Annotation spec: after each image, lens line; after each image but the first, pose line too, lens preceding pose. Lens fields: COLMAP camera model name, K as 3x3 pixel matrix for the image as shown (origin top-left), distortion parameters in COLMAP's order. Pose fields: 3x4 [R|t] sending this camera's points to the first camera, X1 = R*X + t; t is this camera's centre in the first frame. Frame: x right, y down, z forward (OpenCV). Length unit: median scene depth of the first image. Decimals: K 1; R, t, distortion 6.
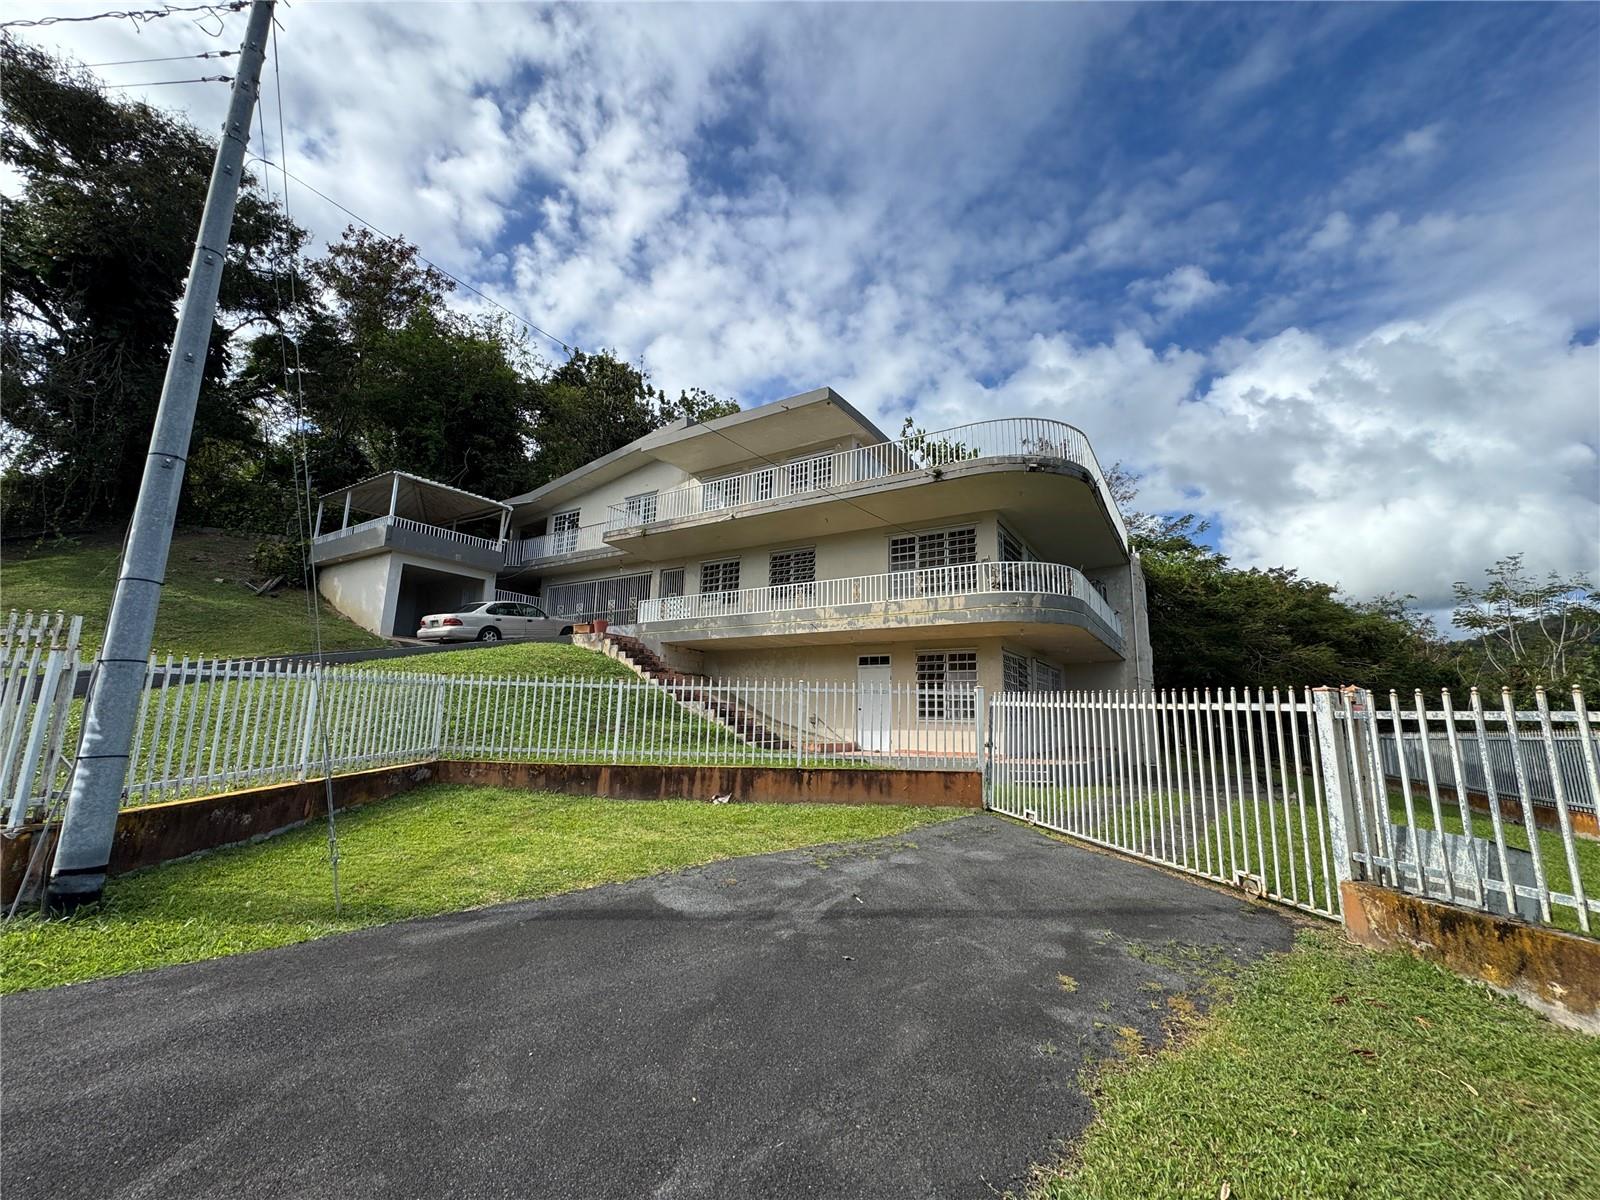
lens RADIAL K [[638.8, 0, 795.2], [0, 638.8, 596.8], [0, 0, 1]] dist [0.003567, -0.000623]
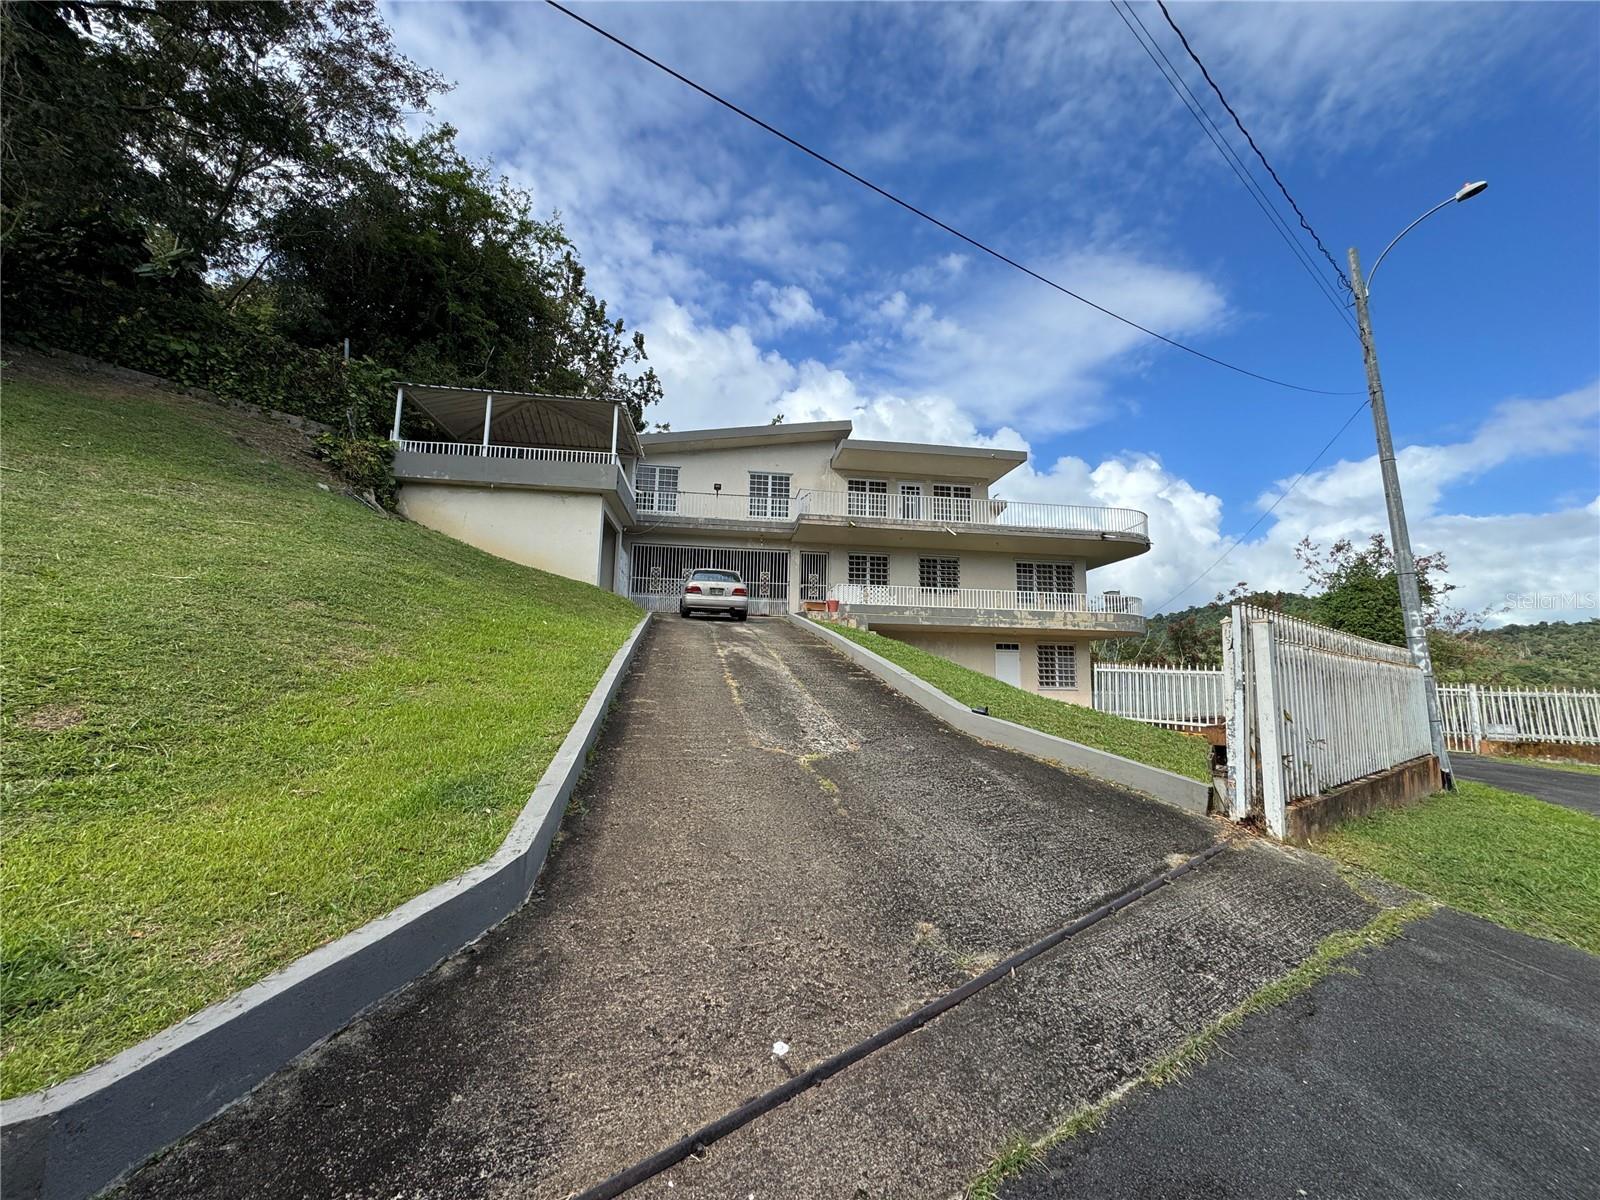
lens RADIAL K [[638.8, 0, 801.8], [0, 638.8, 601.6], [0, 0, 1]] dist [0.003567, -0.000623]
pose [[0.765995, 0.076035, 0.638334, -1.208809], [-0.122245, 0.992090, 0.028520, 0.015914], [-0.631117, -0.099880, 0.769231, 0.207369]]
